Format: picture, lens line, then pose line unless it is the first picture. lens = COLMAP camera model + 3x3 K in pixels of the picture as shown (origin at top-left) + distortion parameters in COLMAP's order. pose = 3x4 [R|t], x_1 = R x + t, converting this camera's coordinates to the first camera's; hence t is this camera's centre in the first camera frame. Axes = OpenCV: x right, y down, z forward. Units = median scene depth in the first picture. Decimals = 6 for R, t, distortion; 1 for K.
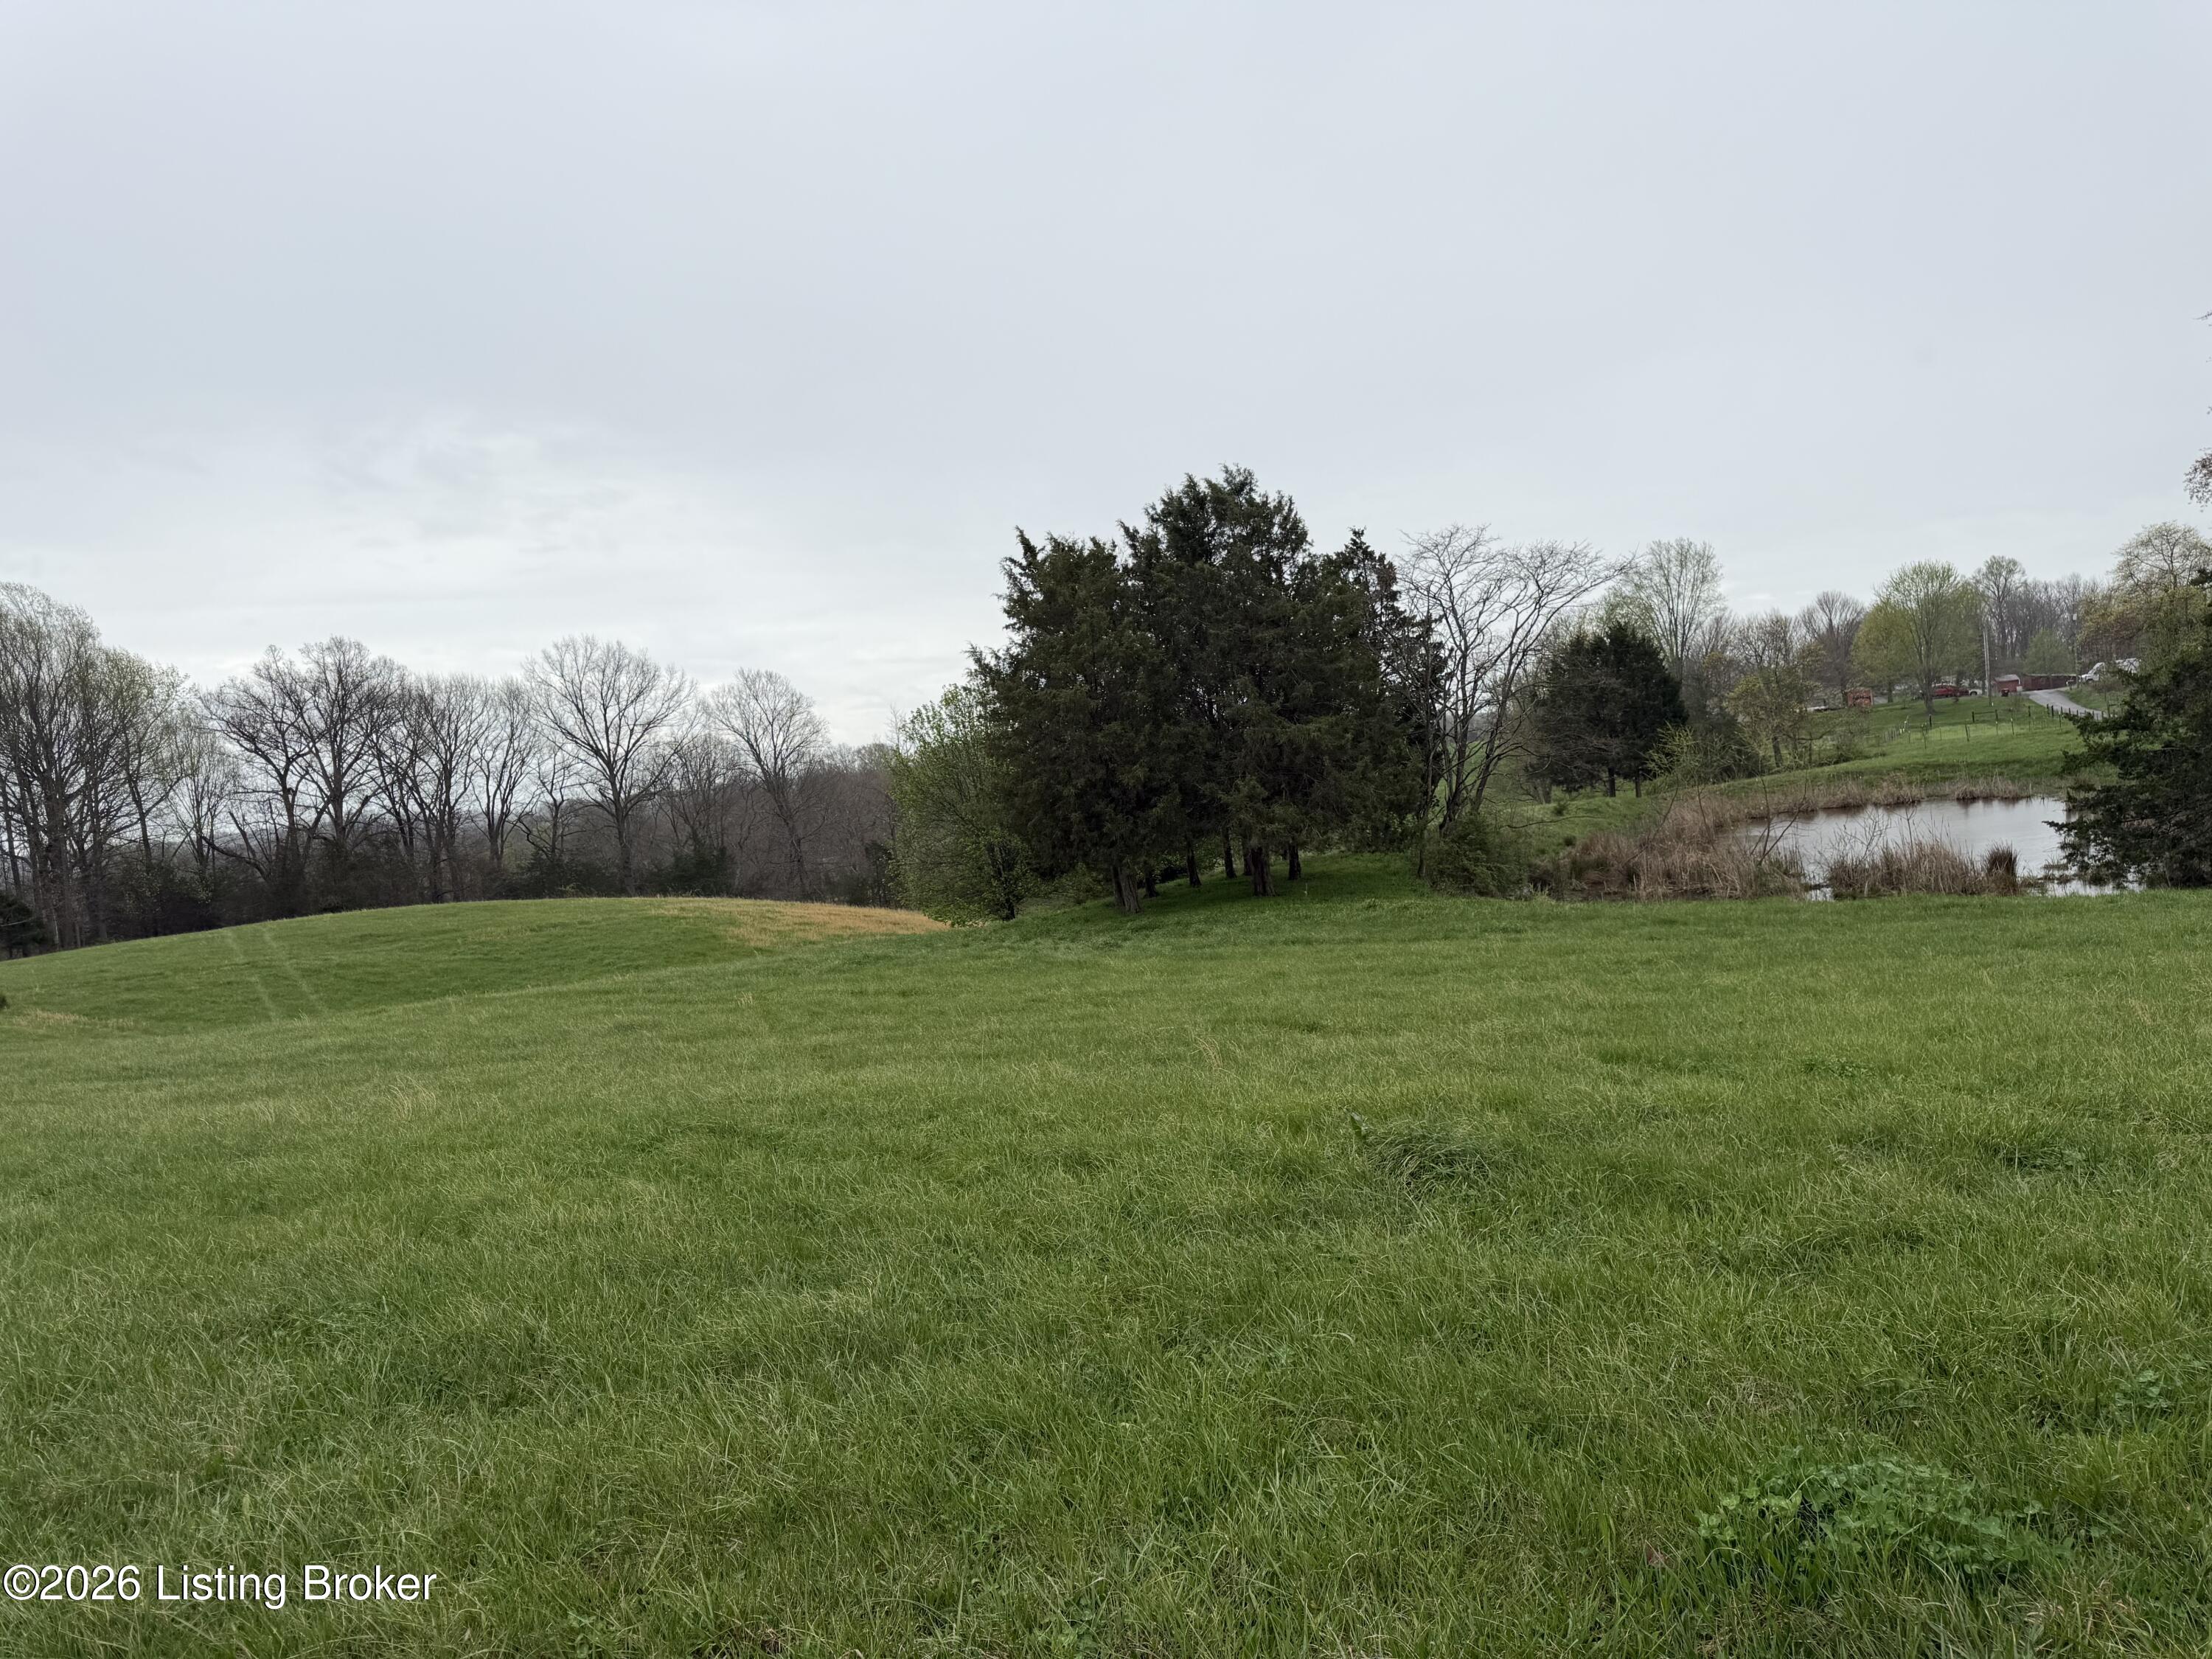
lens RADIAL K [[1552.1, 0, 1105.8], [0, 1552.1, 841.9], [0, 0, 1]] dist [0.044466, -0.013027]
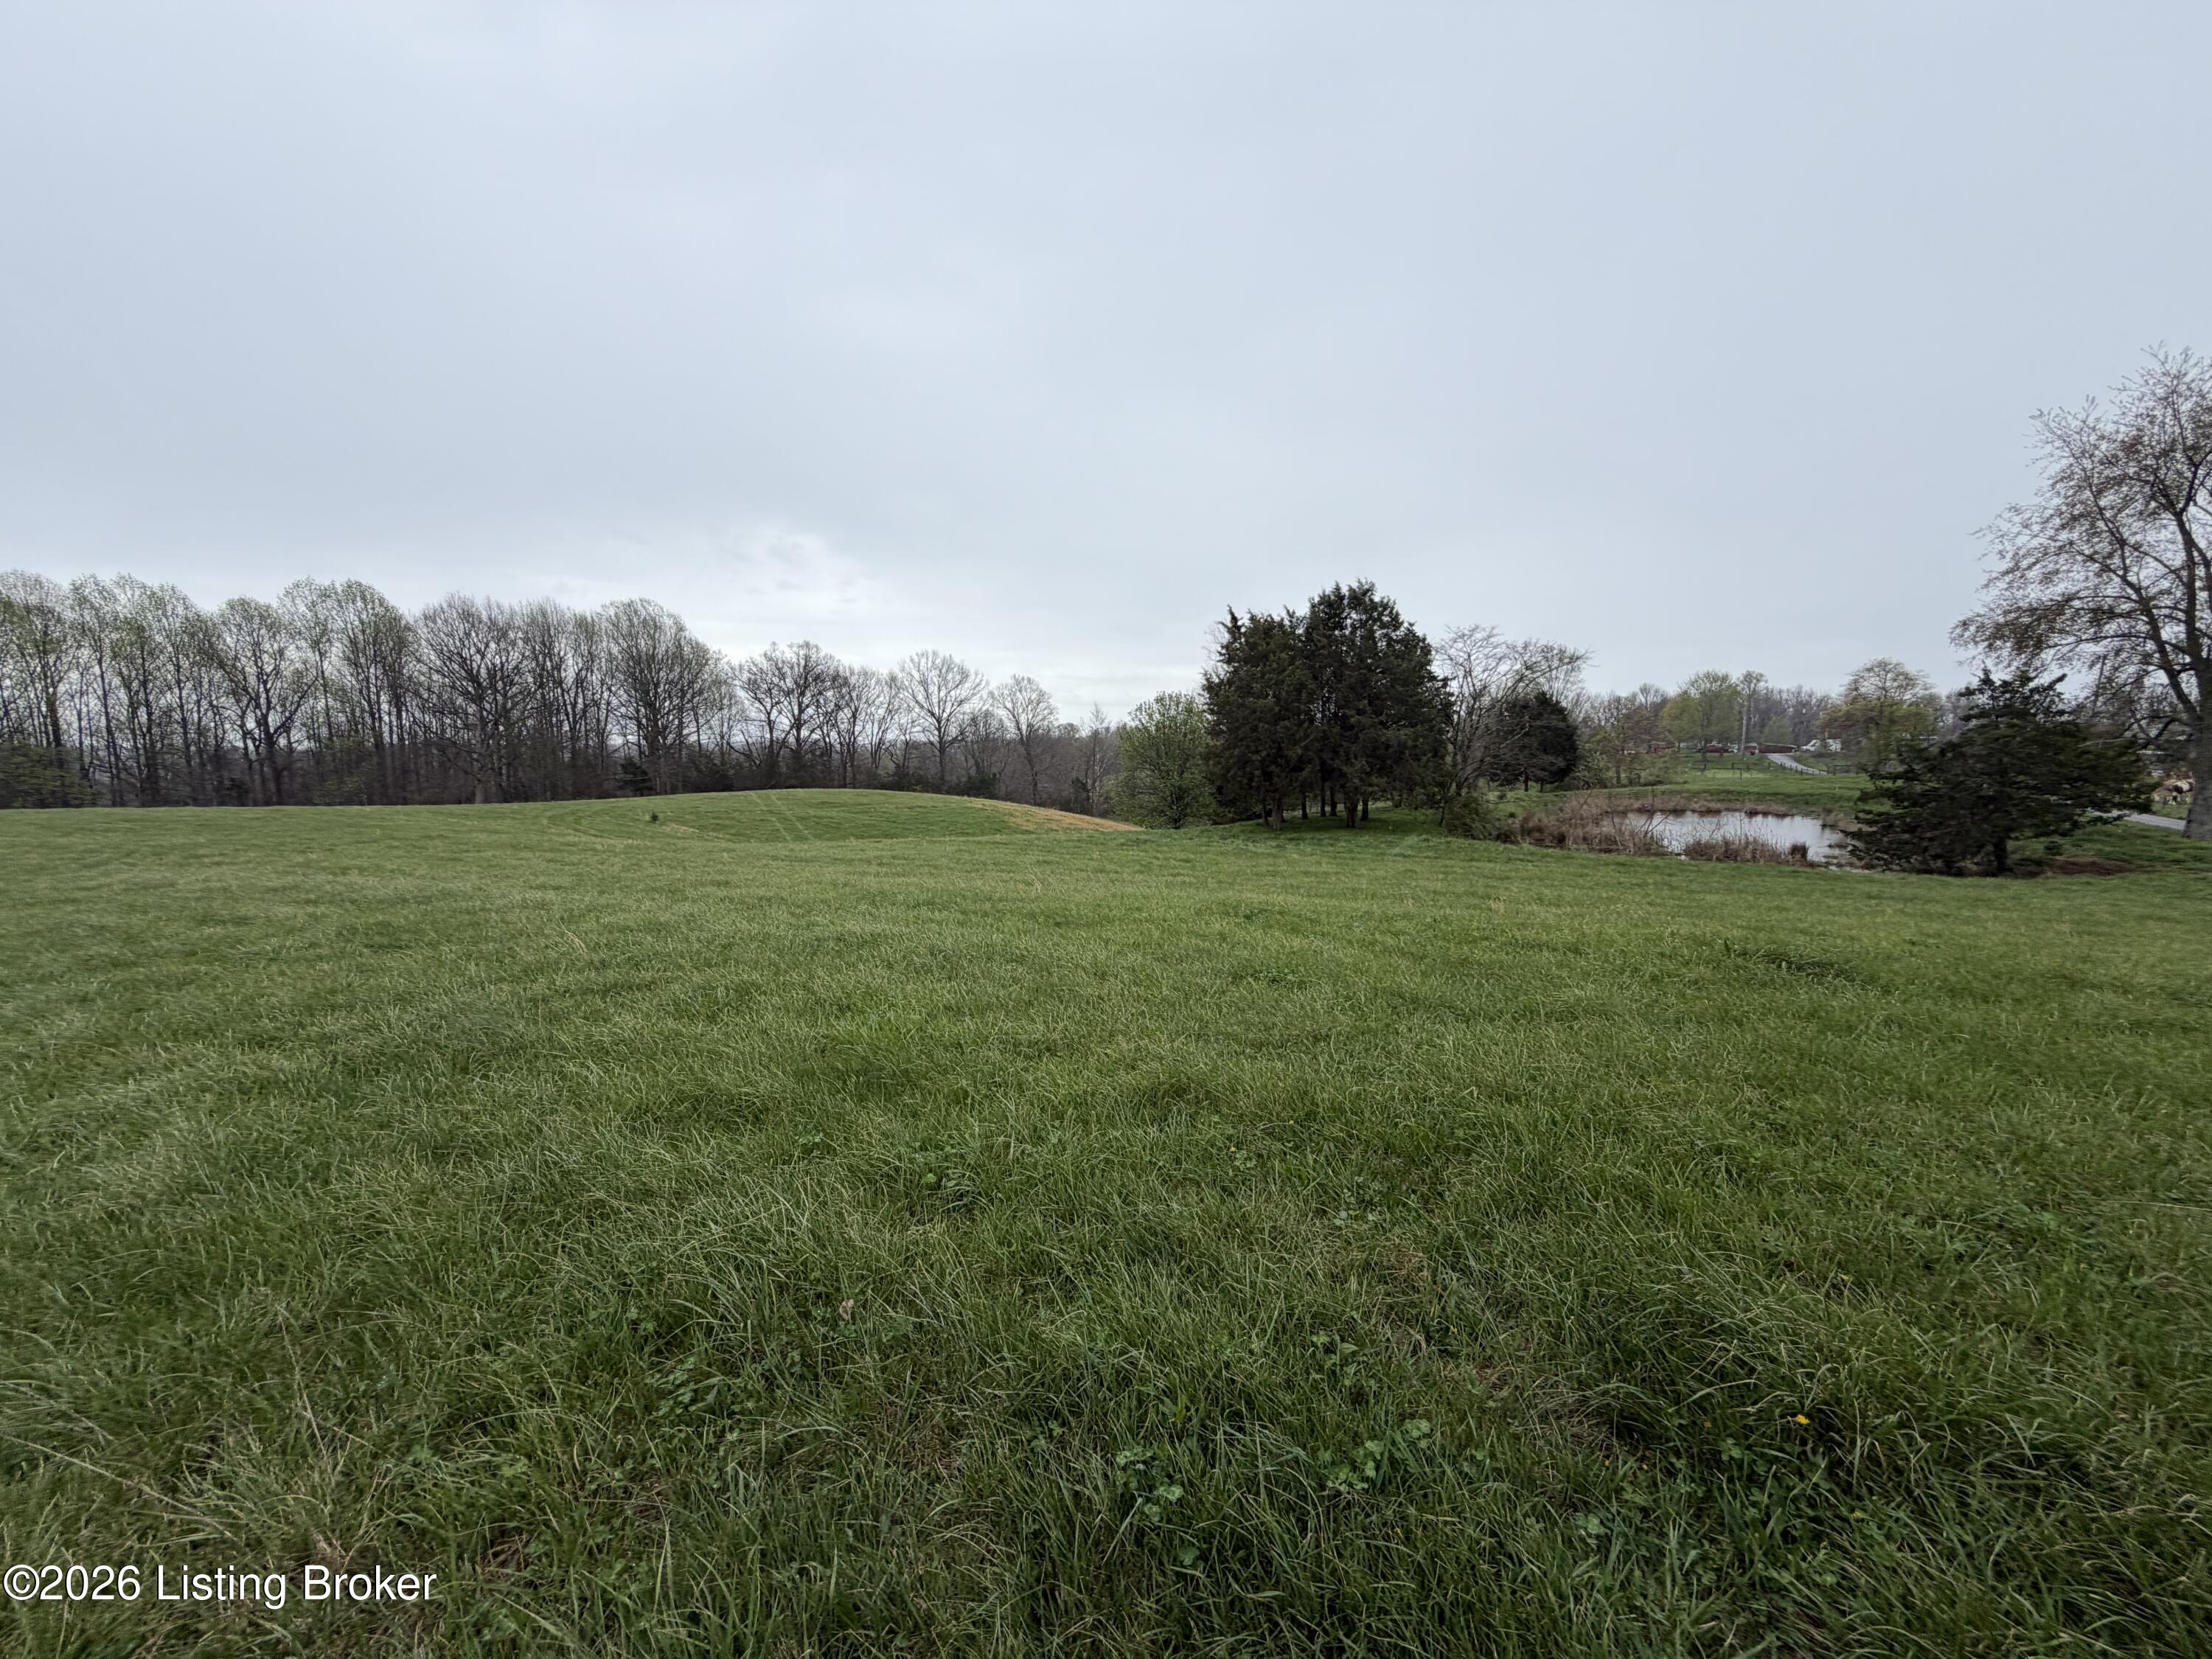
lens RADIAL K [[880.5, 0, 1095.8], [0, 880.5, 827.5], [0, 0, 1]] dist [0.001596, 0.000015]
pose [[0.990311, 0.099374, -0.096997, -0.048213], [-0.094832, 0.994218, 0.050376, 0.006412], [0.101442, -0.040689, 0.994009, -0.008238]]
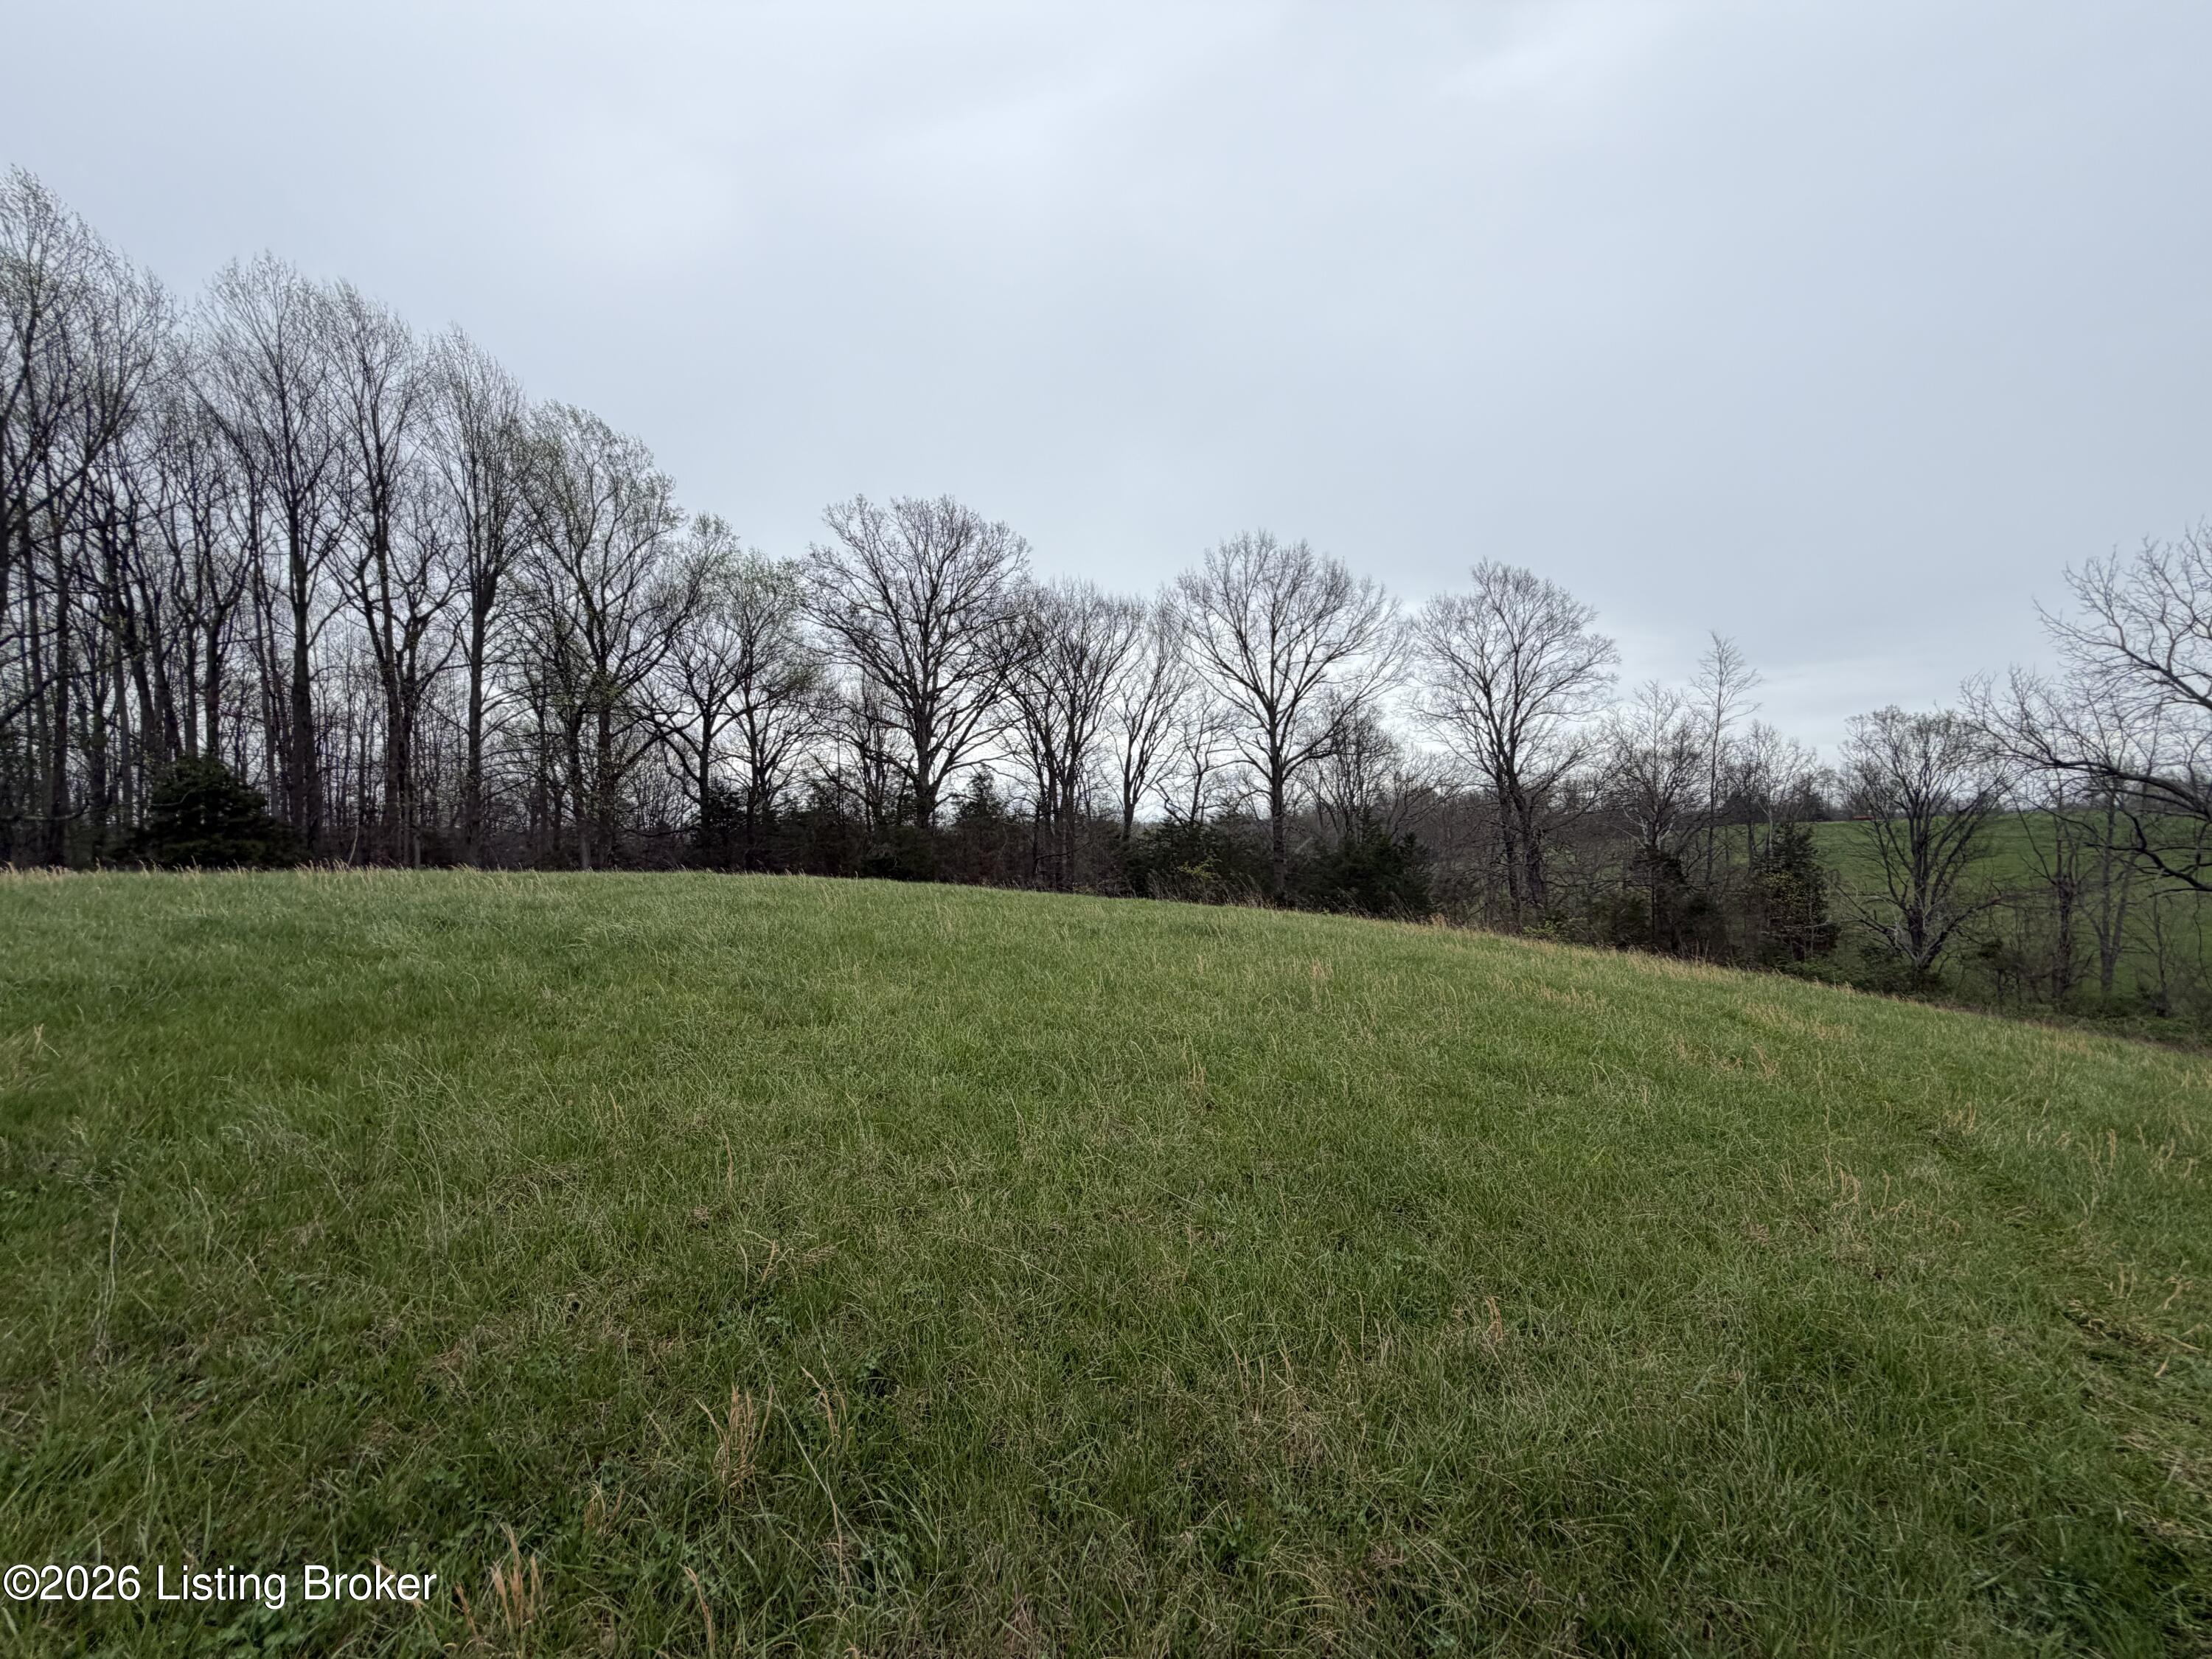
lens RADIAL K [[880.5, 0, 1114.6], [0, 880.5, 832.2], [0, 0, 1]] dist [0.001596, 0.000015]
pose [[0.892640, 0.104783, -0.438423, -0.351121], [-0.108595, 0.993950, 0.016452, 0.019022], [0.437495, 0.032925, 0.898618, 1.066275]]
